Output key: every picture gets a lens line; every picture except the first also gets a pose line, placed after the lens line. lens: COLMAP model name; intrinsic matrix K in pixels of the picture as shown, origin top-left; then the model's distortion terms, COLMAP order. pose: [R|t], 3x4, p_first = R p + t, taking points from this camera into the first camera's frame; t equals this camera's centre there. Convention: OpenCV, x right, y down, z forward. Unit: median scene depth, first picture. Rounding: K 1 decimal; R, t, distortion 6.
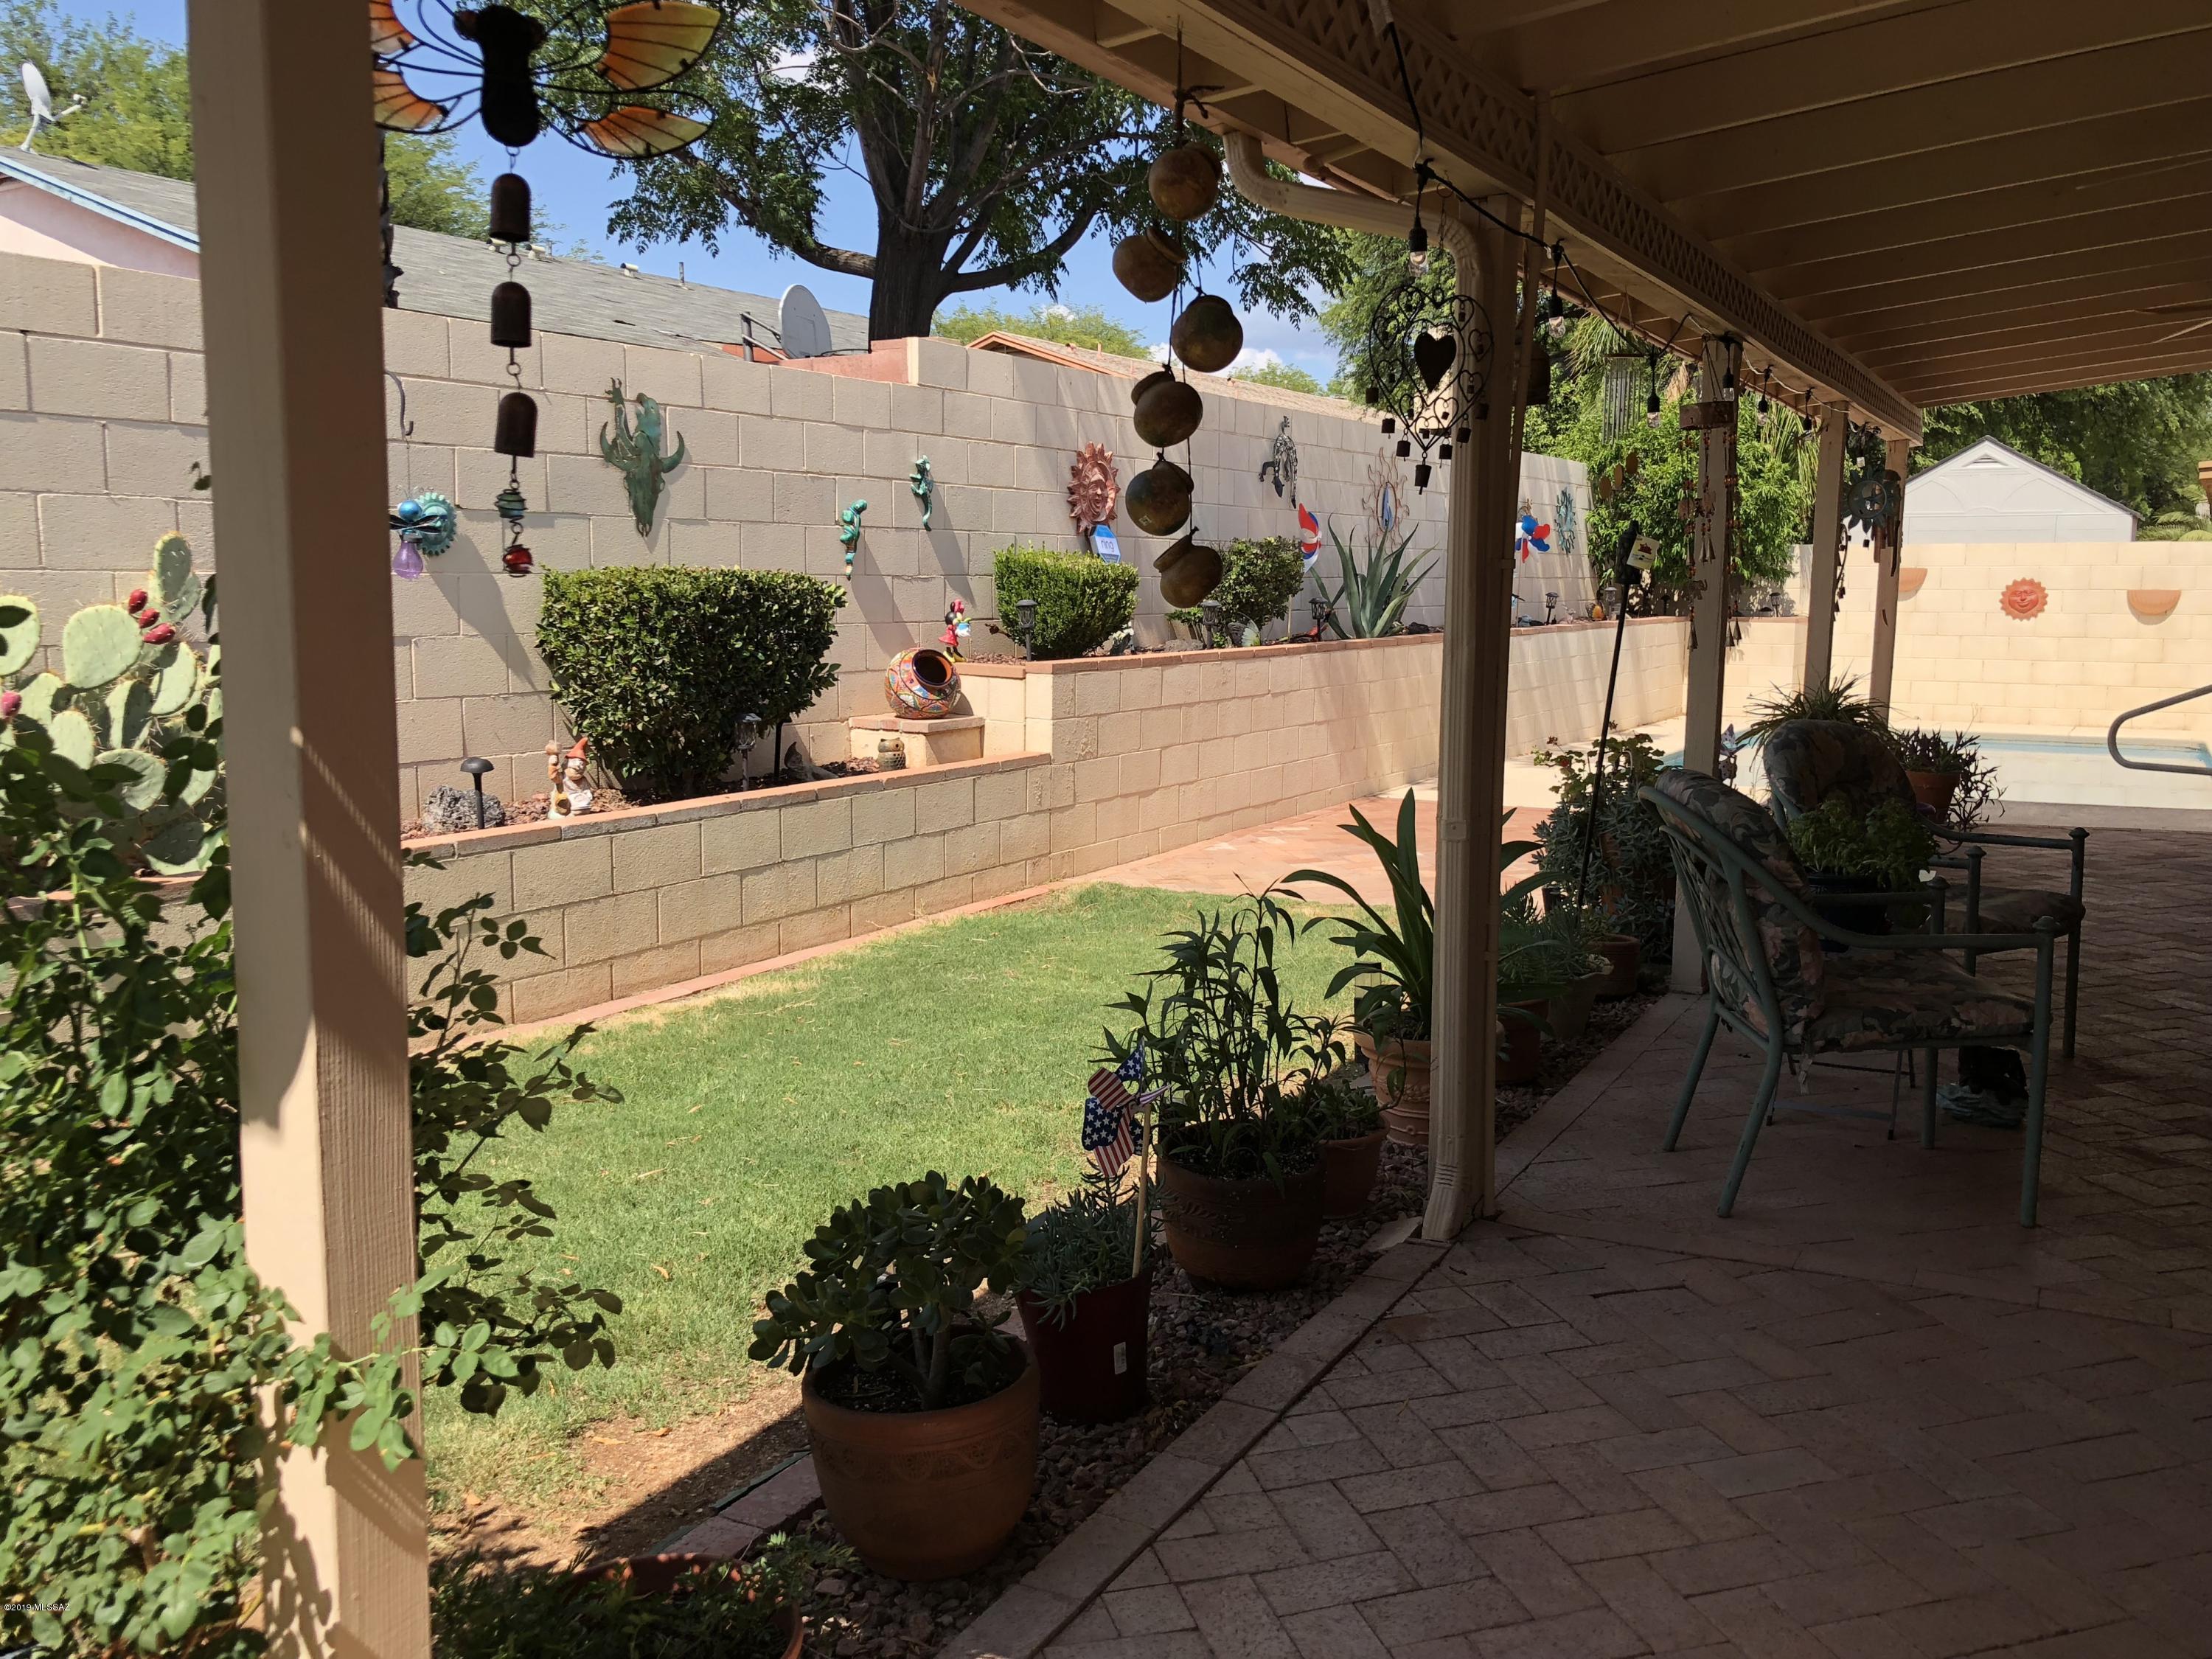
lens RADIAL K [[1810.6, 0, 1118.1], [0, 1810.6, 808.1], [0, 0, 1]] dist [0.037051, -0.019426]
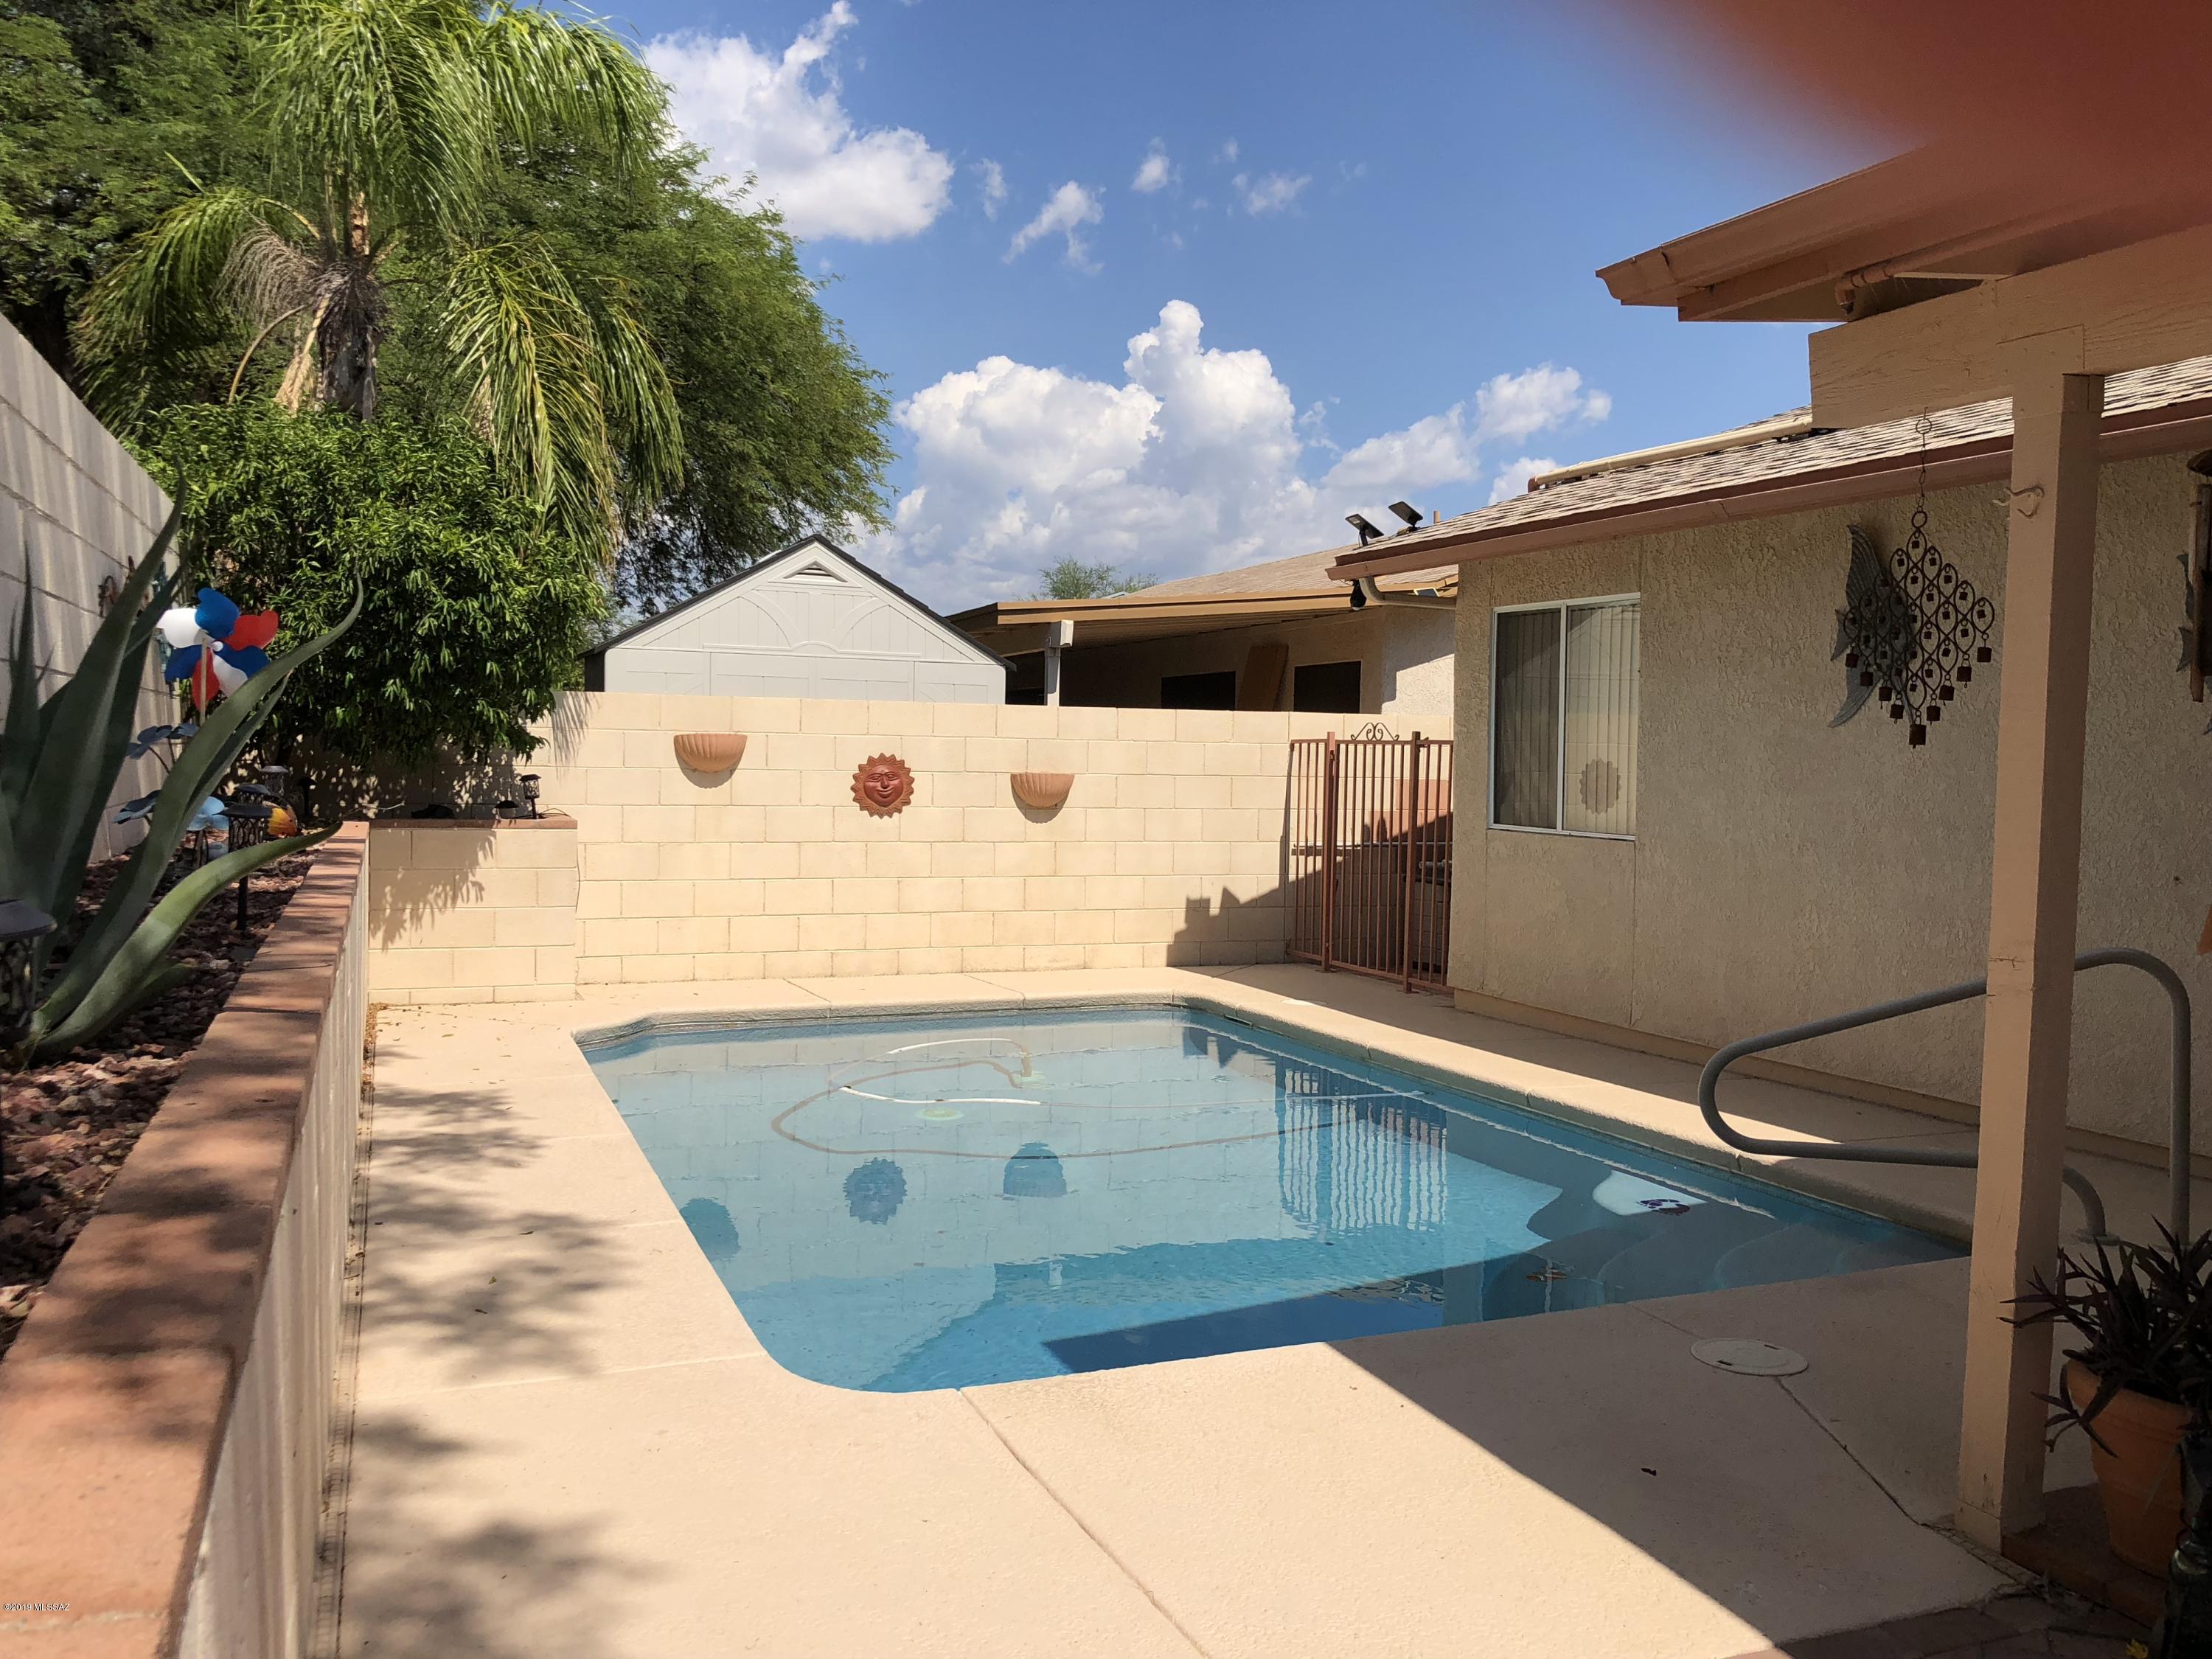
lens RADIAL K [[1810.6, 0, 1124.6], [0, 1810.6, 829.1], [0, 0, 1]] dist [0.037051, -0.019426]
pose [[0.614776, -0.026142, 0.788269, 0.096512], [0.087856, 0.995500, -0.035505, -0.174728], [-0.783793, 0.091082, 0.614306, 1.364198]]
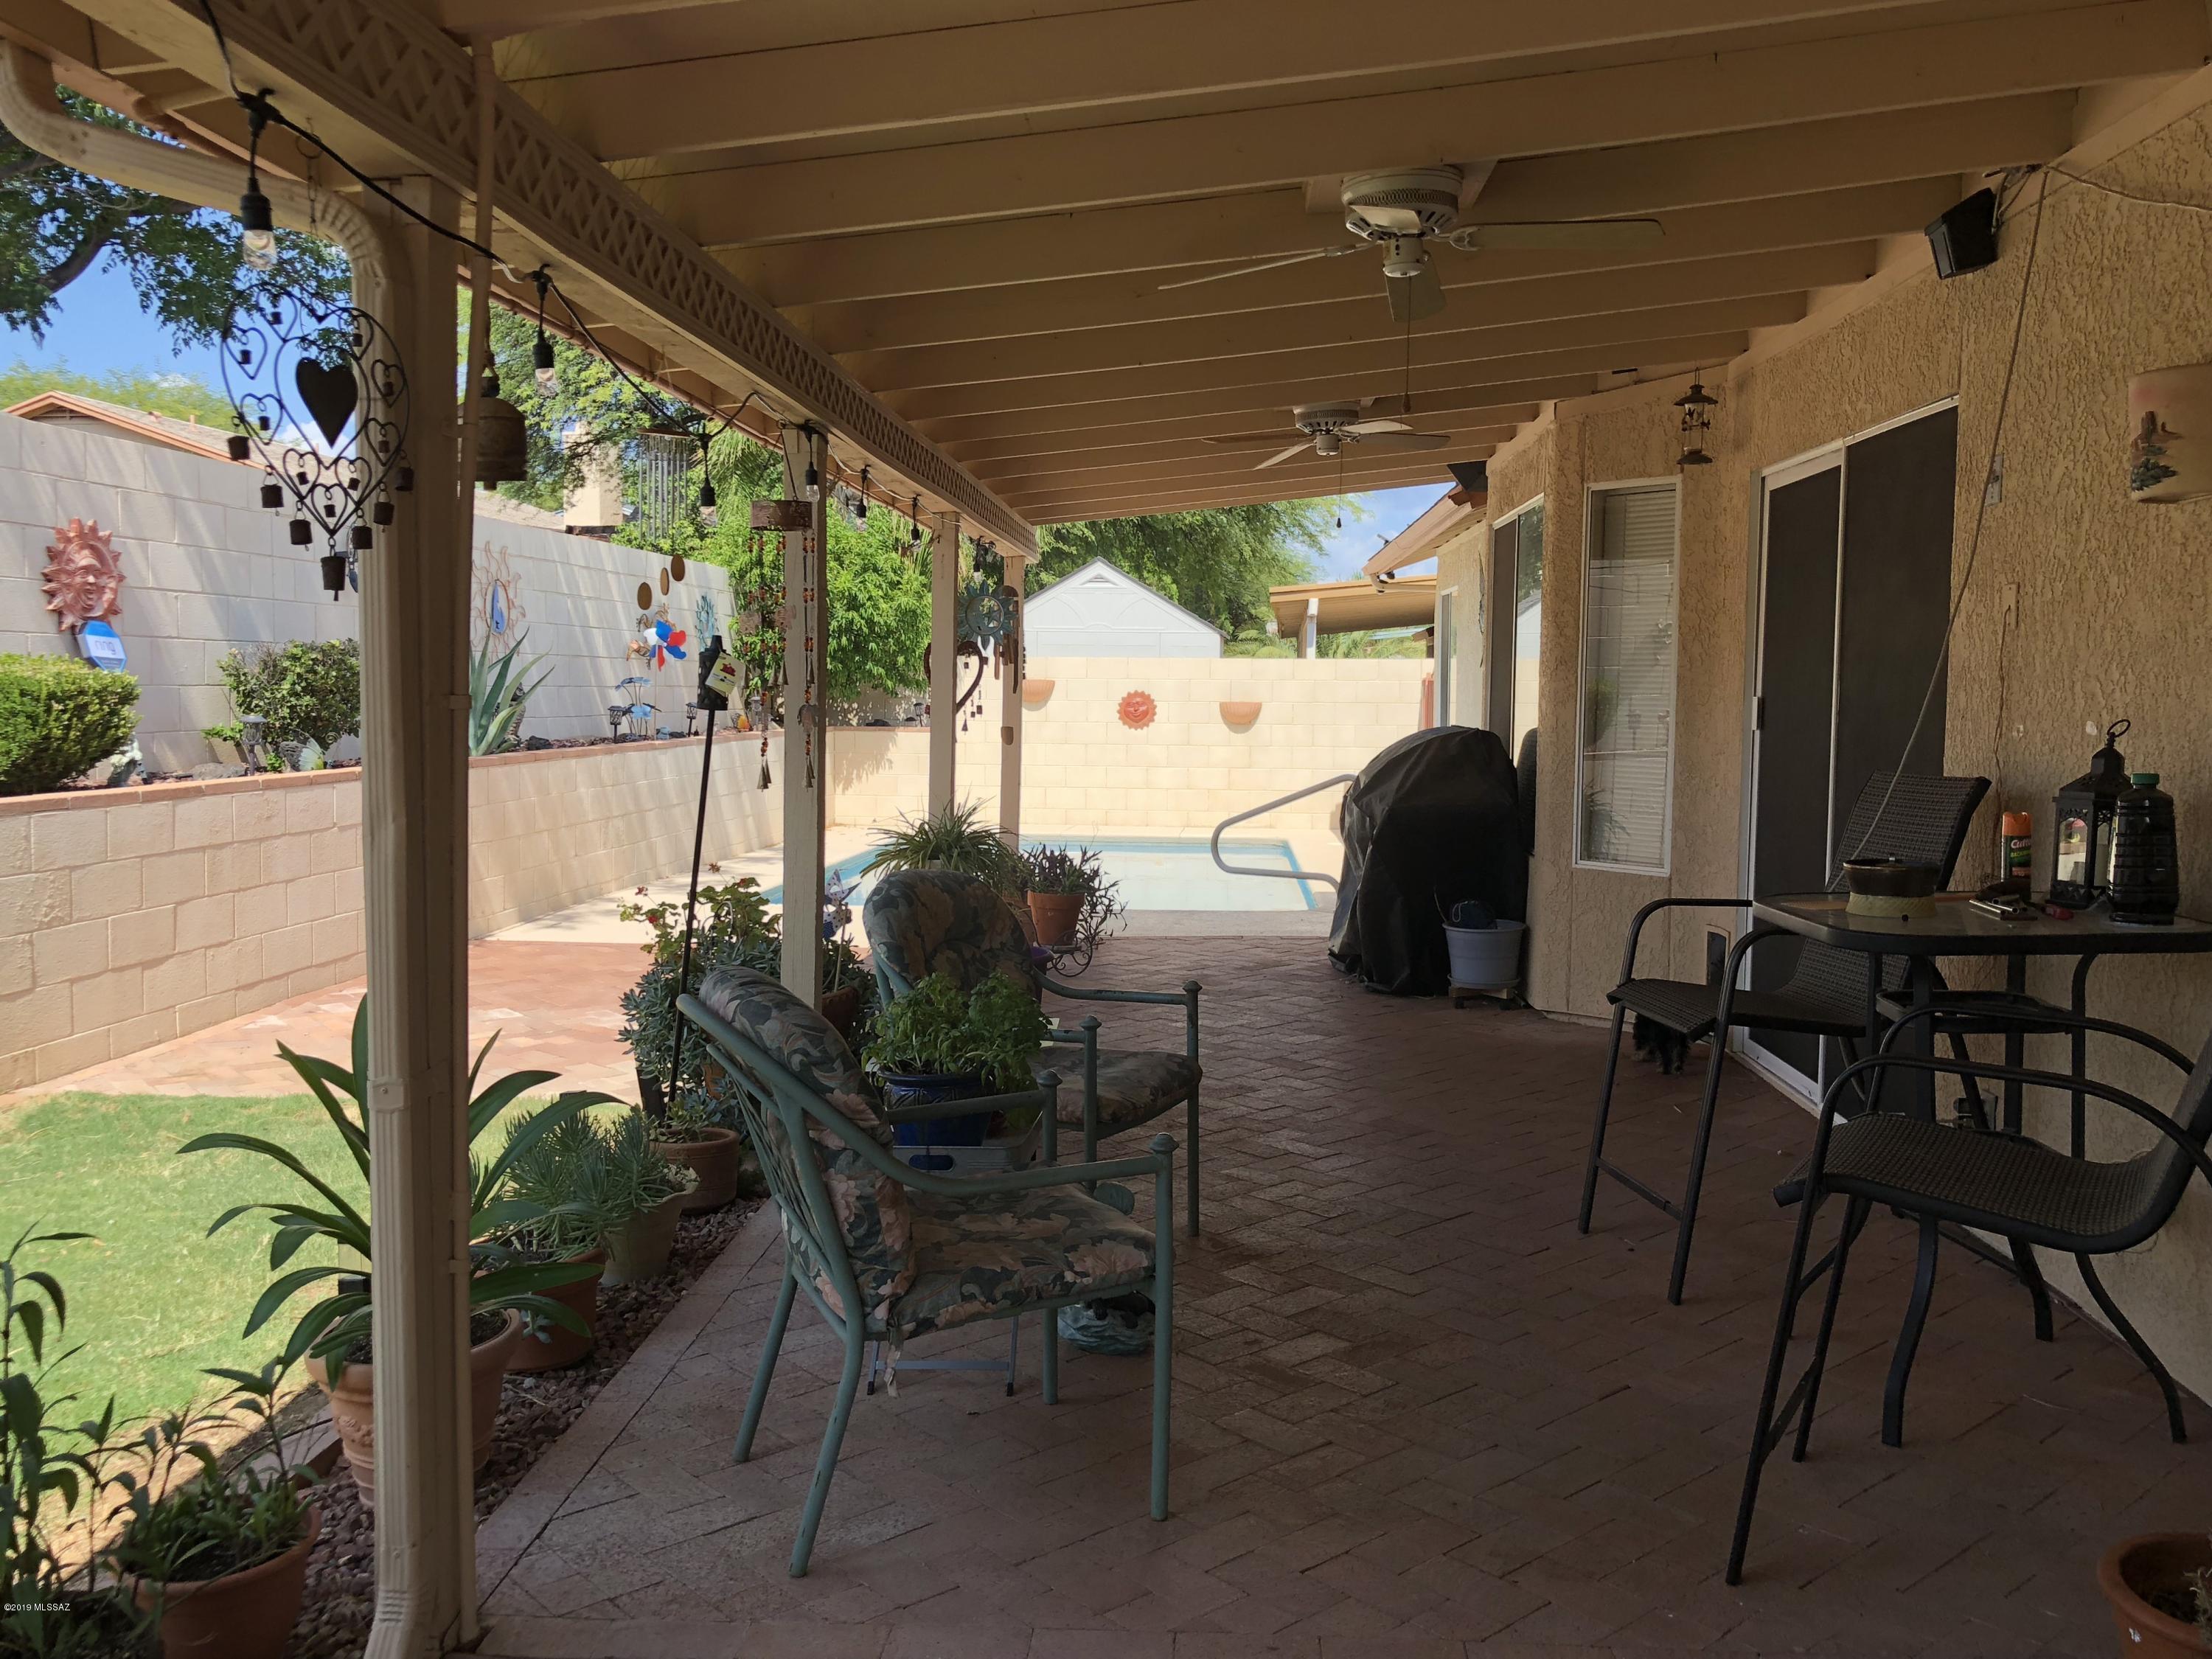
lens RADIAL K [[1810.6, 0, 1093.0], [0, 1810.6, 829.3], [0, 0, 1]] dist [0.037051, -0.019426]
pose [[0.908017, -0.027818, 0.418008, 0.069058], [0.046220, 0.998354, -0.033961, -0.024228], [-0.416376, 0.050158, 0.907808, 0.128378]]
